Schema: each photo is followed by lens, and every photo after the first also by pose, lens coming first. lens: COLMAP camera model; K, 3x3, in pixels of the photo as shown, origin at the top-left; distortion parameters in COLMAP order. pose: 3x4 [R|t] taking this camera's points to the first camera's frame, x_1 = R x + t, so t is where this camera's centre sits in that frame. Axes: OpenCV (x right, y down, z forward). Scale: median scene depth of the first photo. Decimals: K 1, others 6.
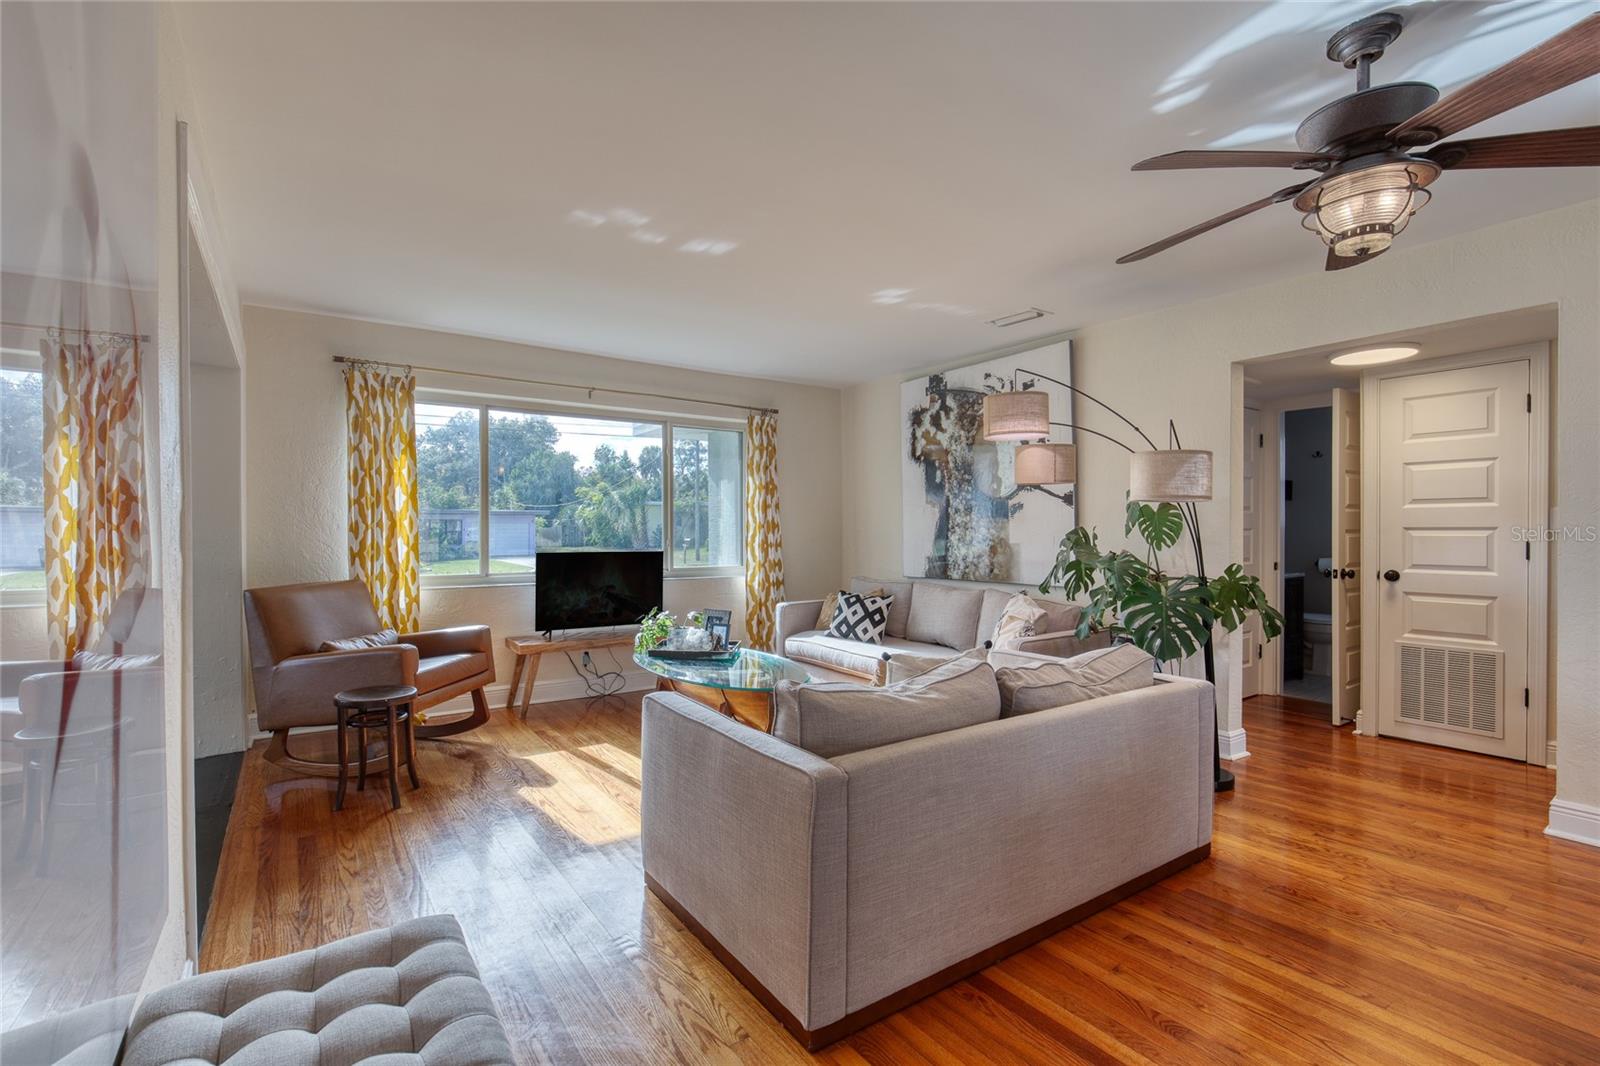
lens RADIAL K [[719.0, 0, 797.8], [0, 719.0, 536.4], [0, 0, 1]] dist [-0.014108, 0.000097]
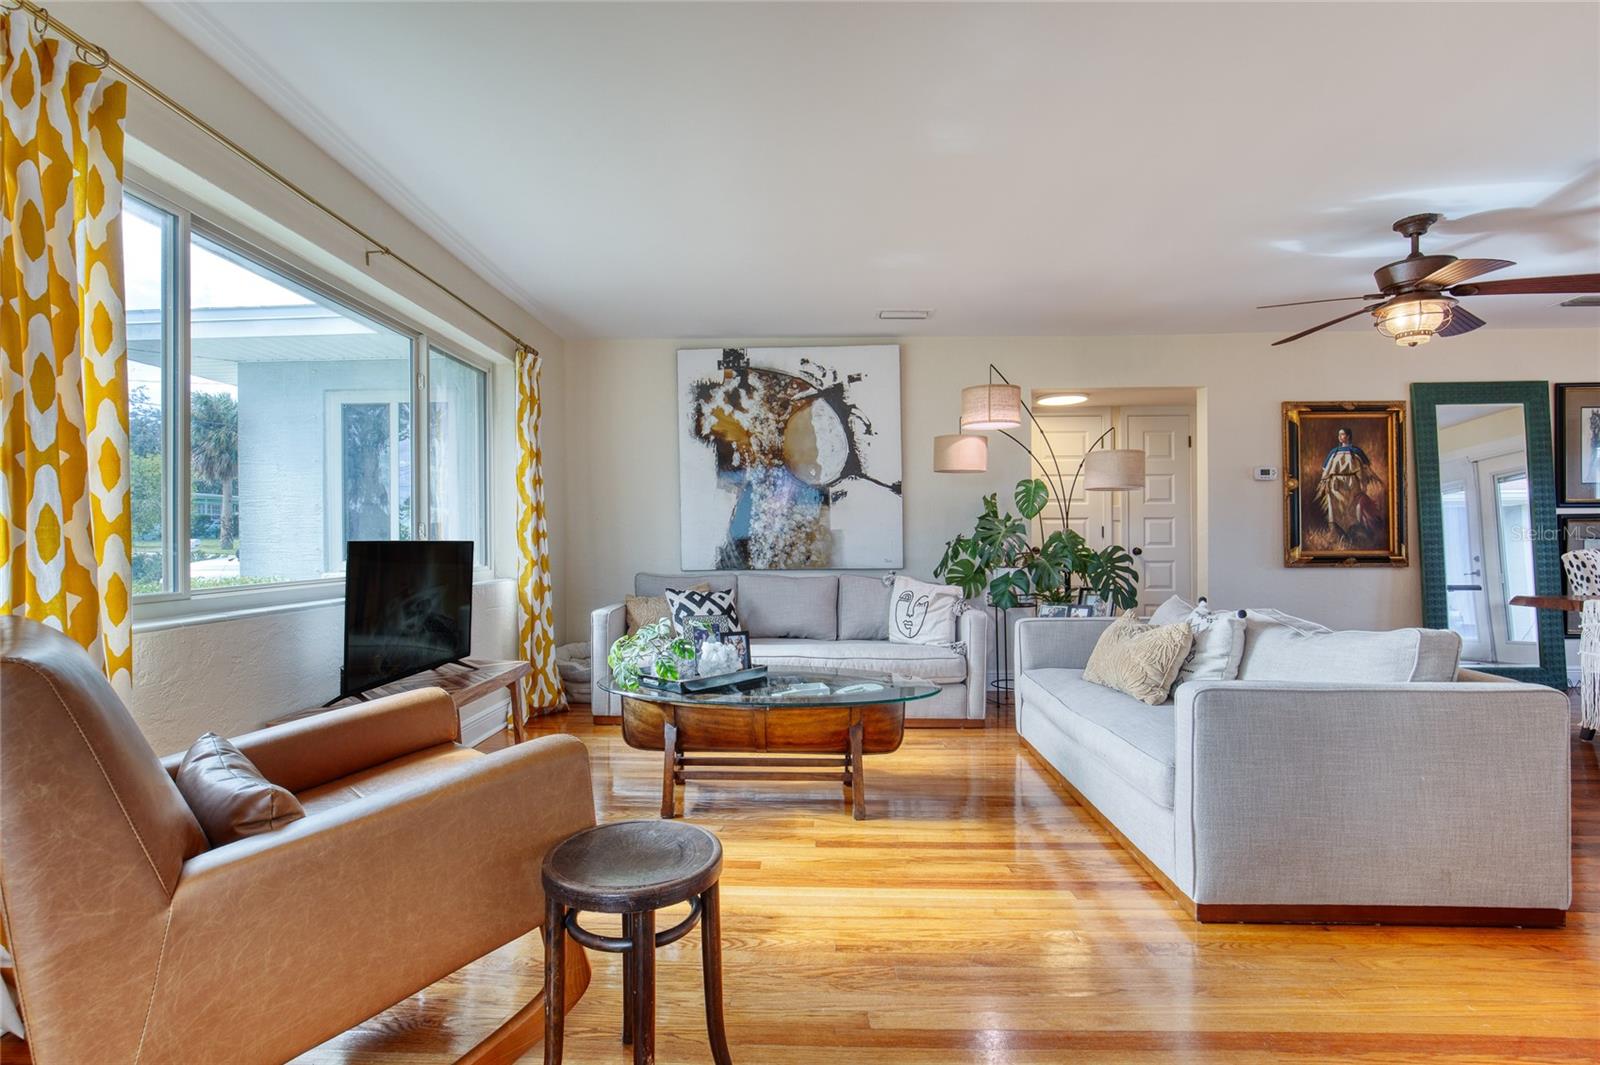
lens RADIAL K [[719.0, 0, 793.6], [0, 719.0, 533.7], [0, 0, 1]] dist [-0.014108, 0.000097]
pose [[0.605183, 0.002453, 0.796083, -0.532171], [0.008330, 0.999921, -0.009414, 0.023363], [-0.796043, 0.012329, 0.605114, 0.411067]]
